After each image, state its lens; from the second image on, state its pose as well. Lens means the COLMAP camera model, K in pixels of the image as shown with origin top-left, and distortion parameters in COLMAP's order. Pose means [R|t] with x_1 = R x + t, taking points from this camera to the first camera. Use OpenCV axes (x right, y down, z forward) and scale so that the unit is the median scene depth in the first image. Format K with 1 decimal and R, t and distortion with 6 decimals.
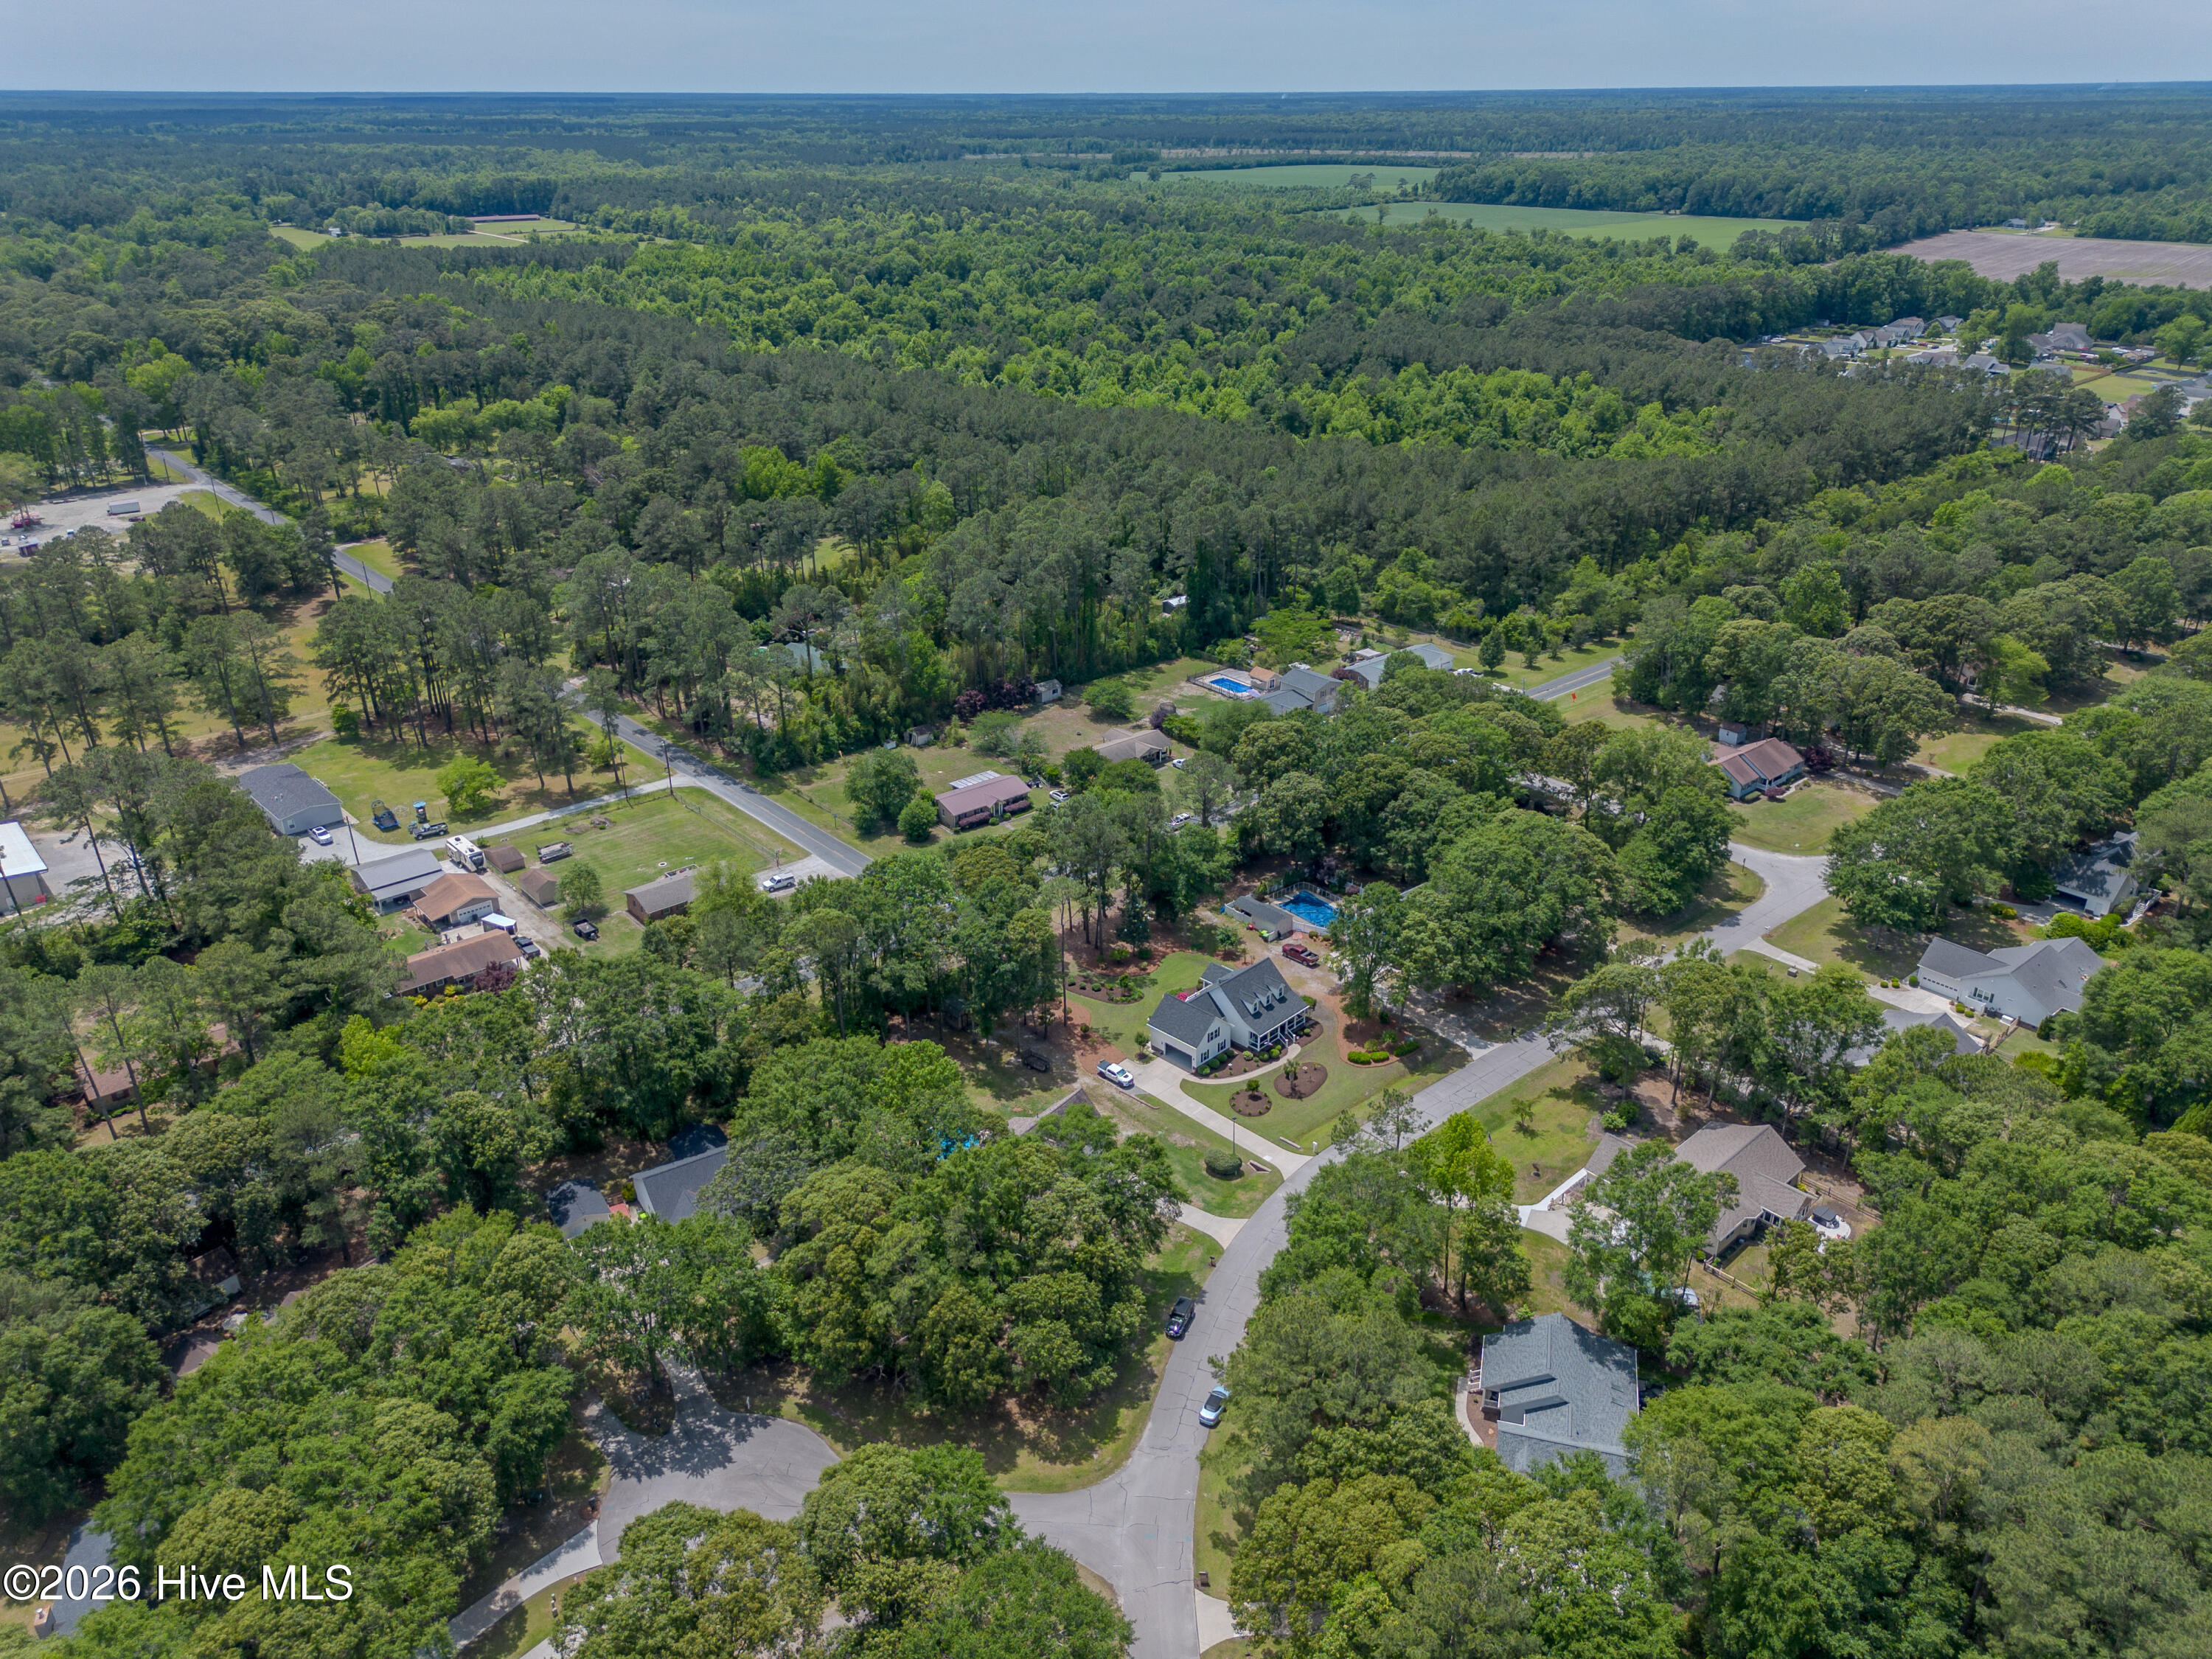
lens RADIAL K [[1568.3, 0, 1110.3], [0, 1568.3, 831.8], [0, 0, 1]] dist [0.065148, -0.051782]
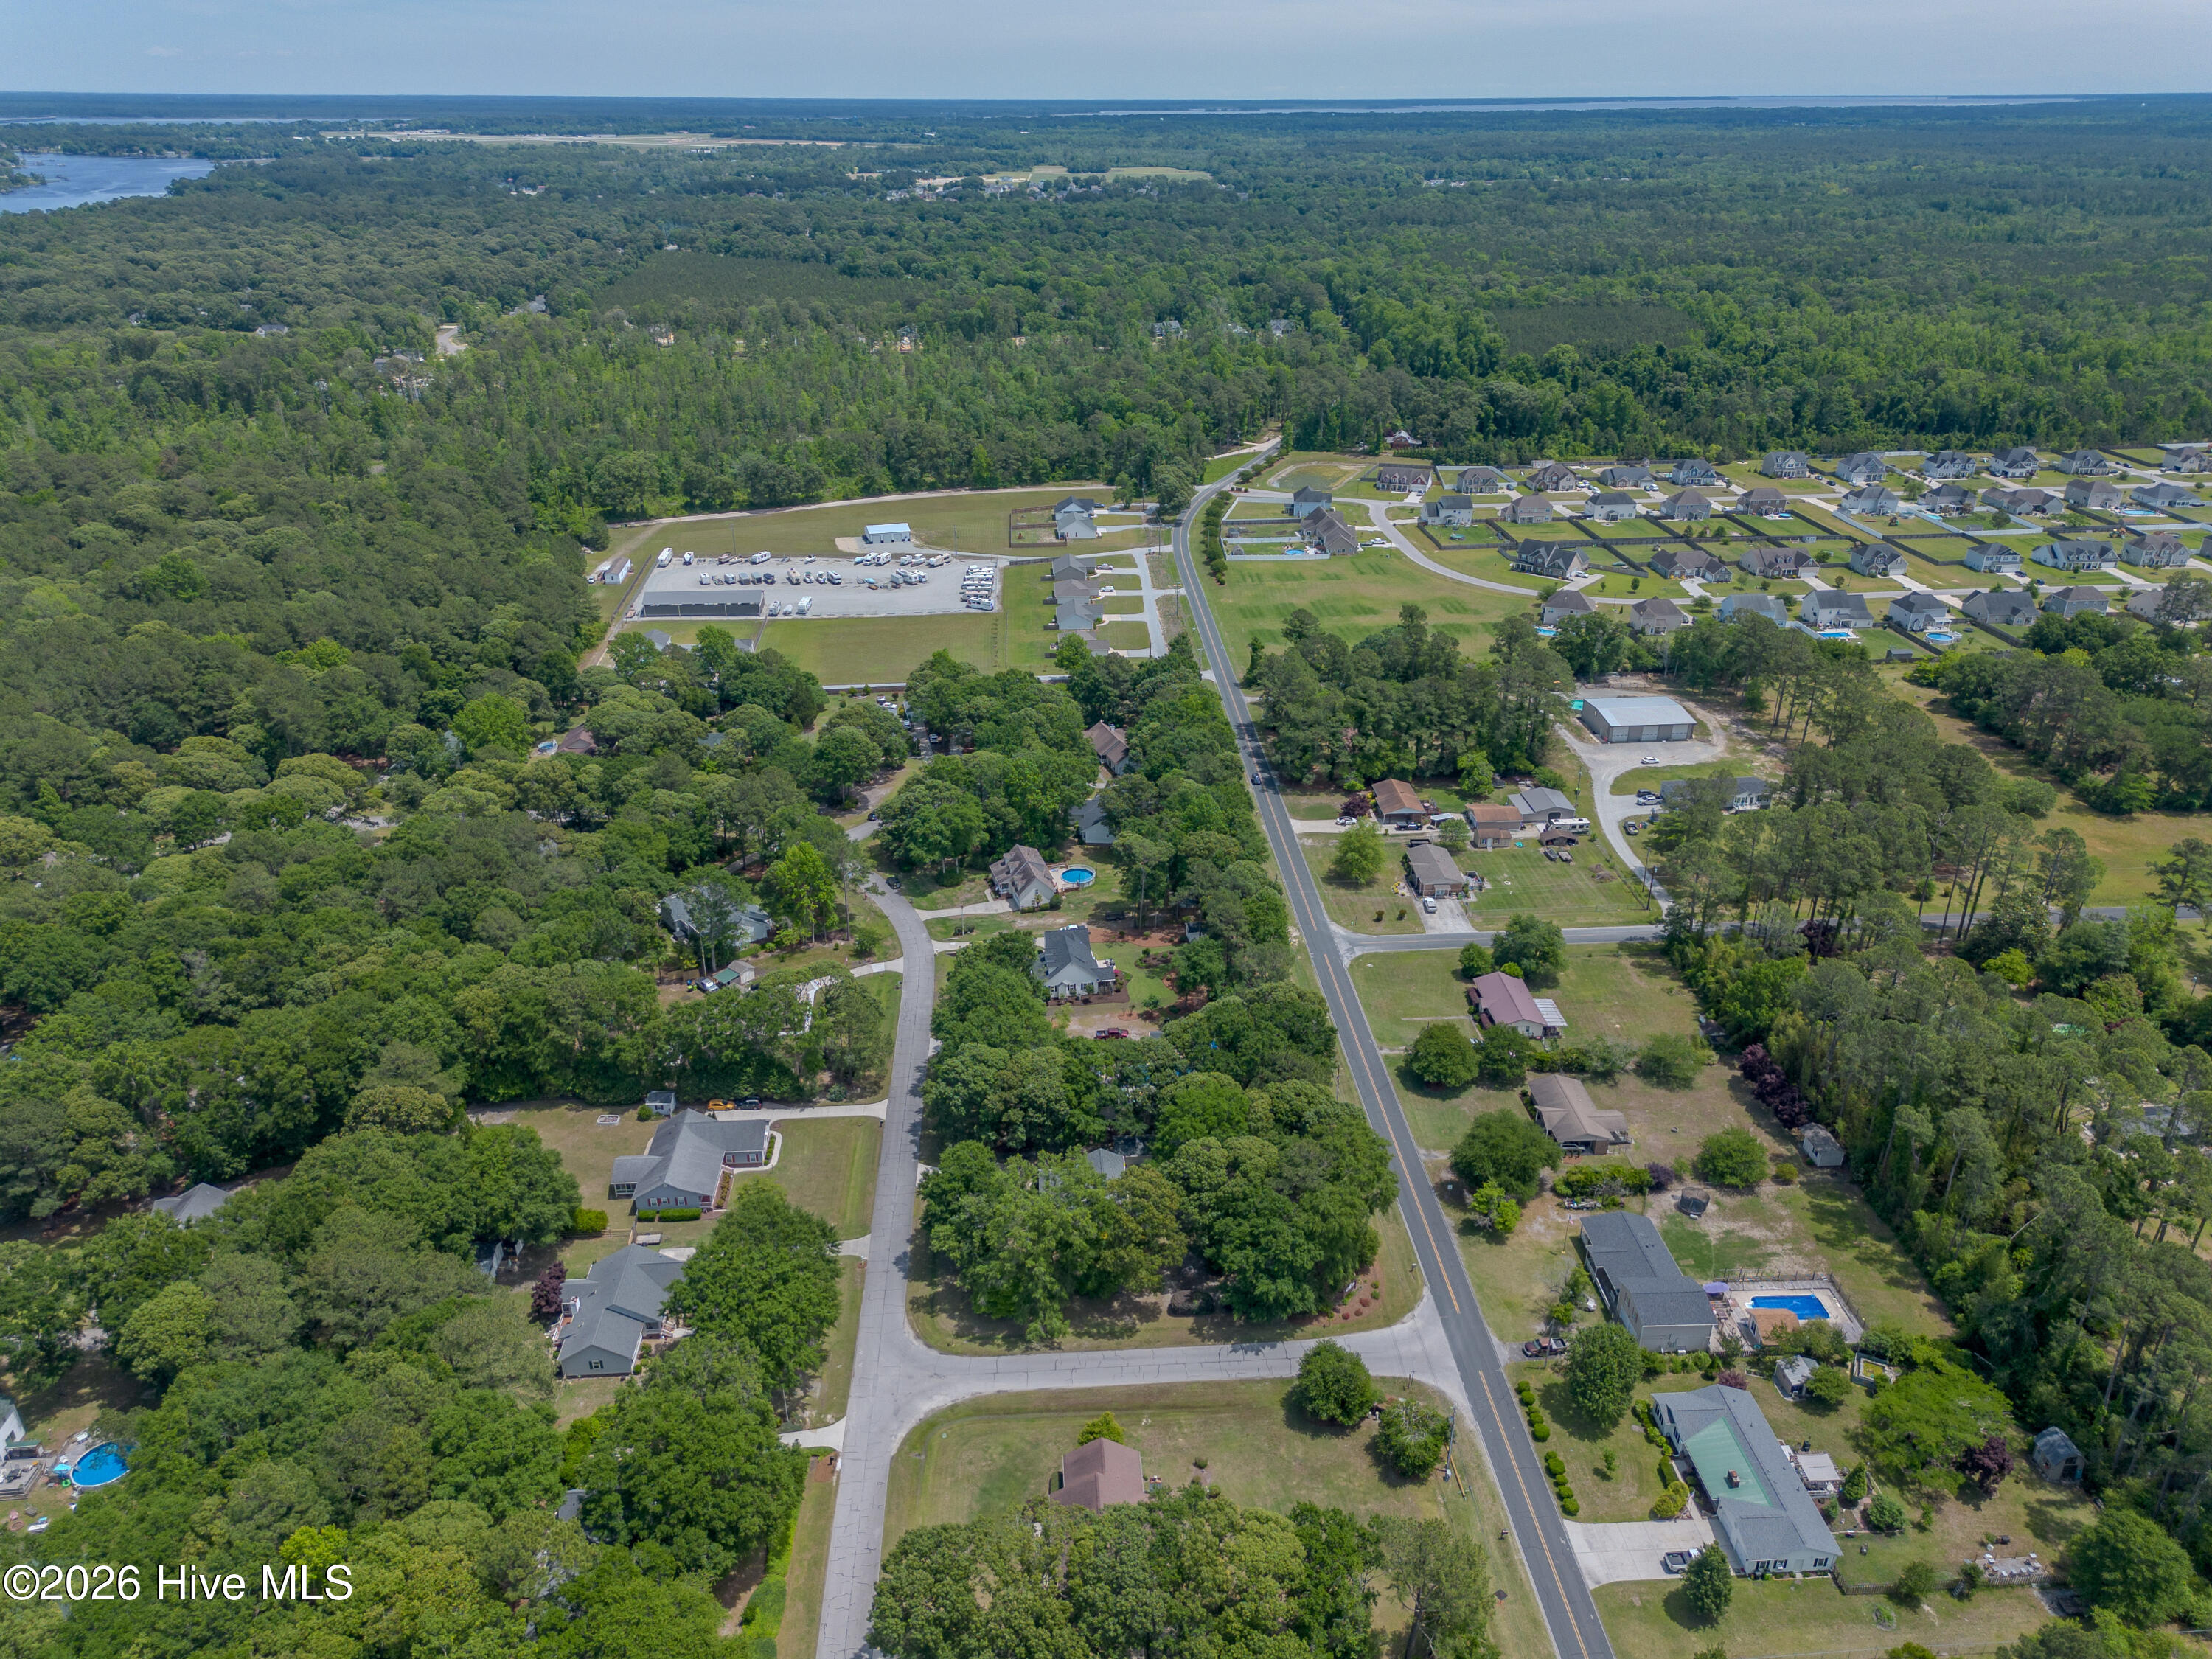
lens RADIAL K [[1568.3, 0, 1113.6], [0, 1568.3, 843.0], [0, 0, 1]] dist [0.065148, -0.051782]
pose [[-0.600743, 0.344941, -0.721196, 0.719731], [-0.338056, 0.707888, 0.620171, -0.597068], [0.724449, 0.616368, -0.308649, 0.963547]]
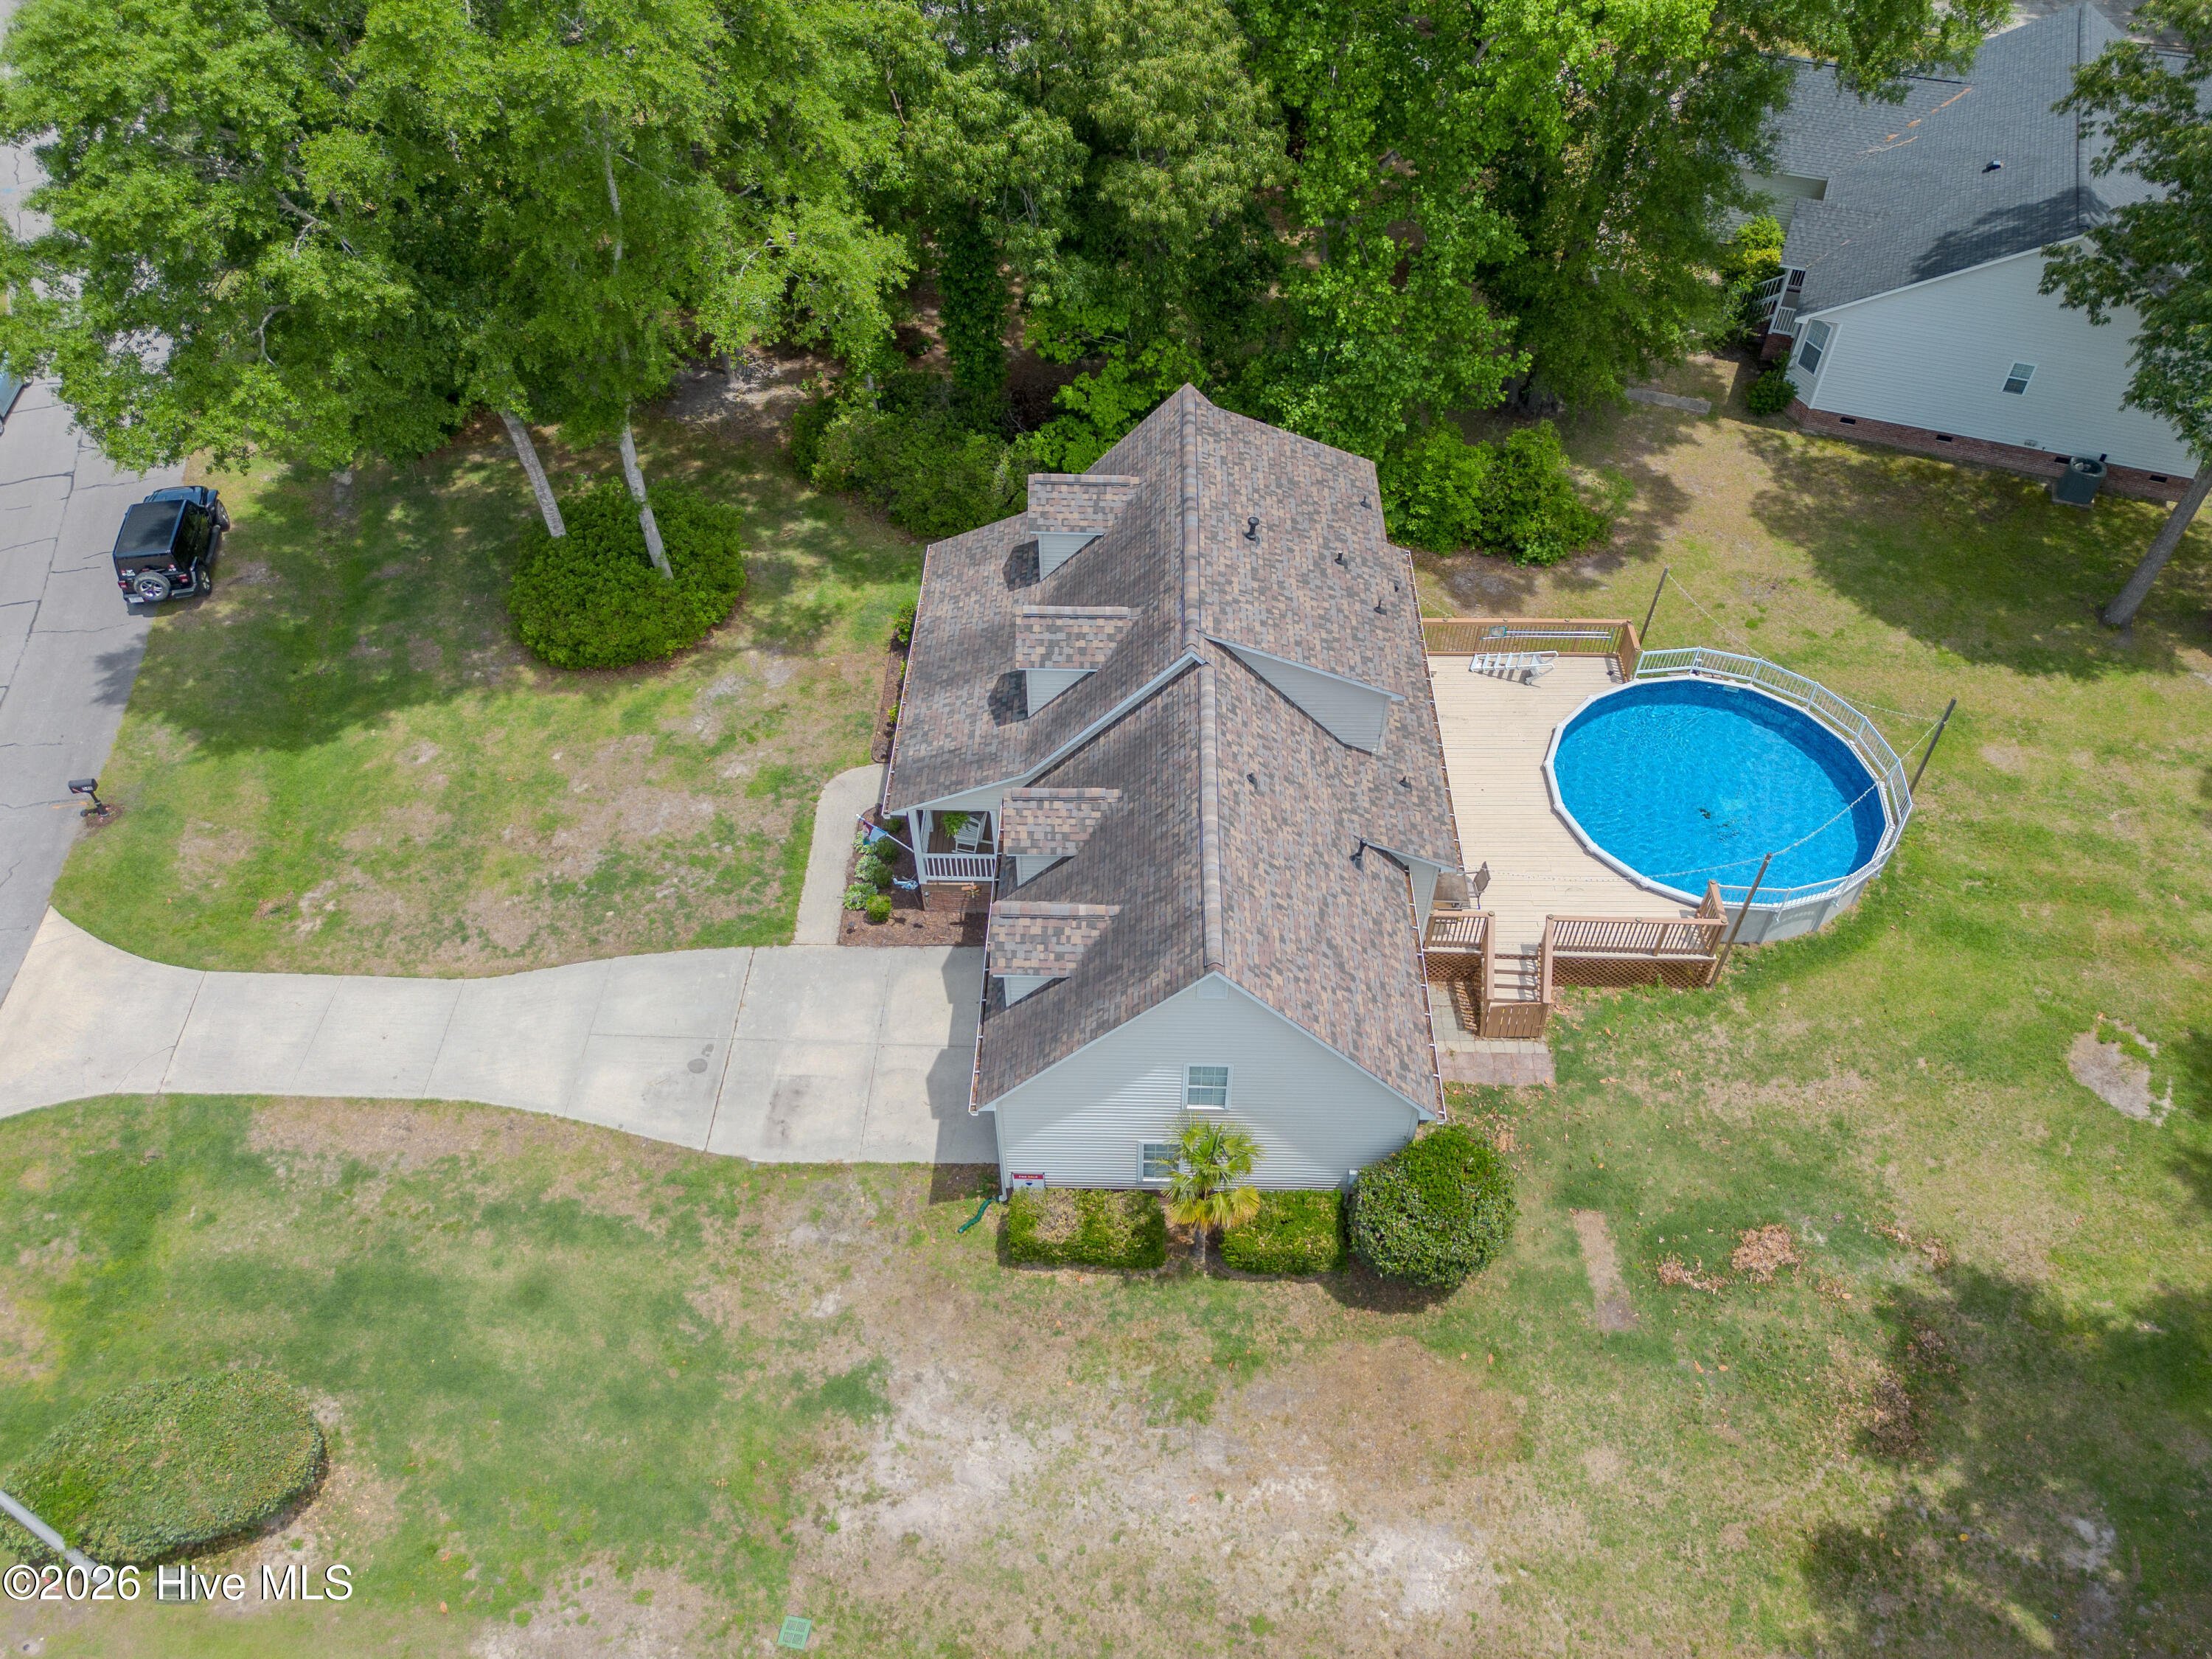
lens RADIAL K [[1568.3, 0, 1112.4], [0, 1568.3, 833.0], [0, 0, 1]] dist [0.065148, -0.051782]
pose [[-0.822251, 0.418220, -0.385998, 0.020925], [-0.235927, 0.366730, 0.899915, 0.026626], [0.517920, 0.831024, -0.202875, 0.617751]]
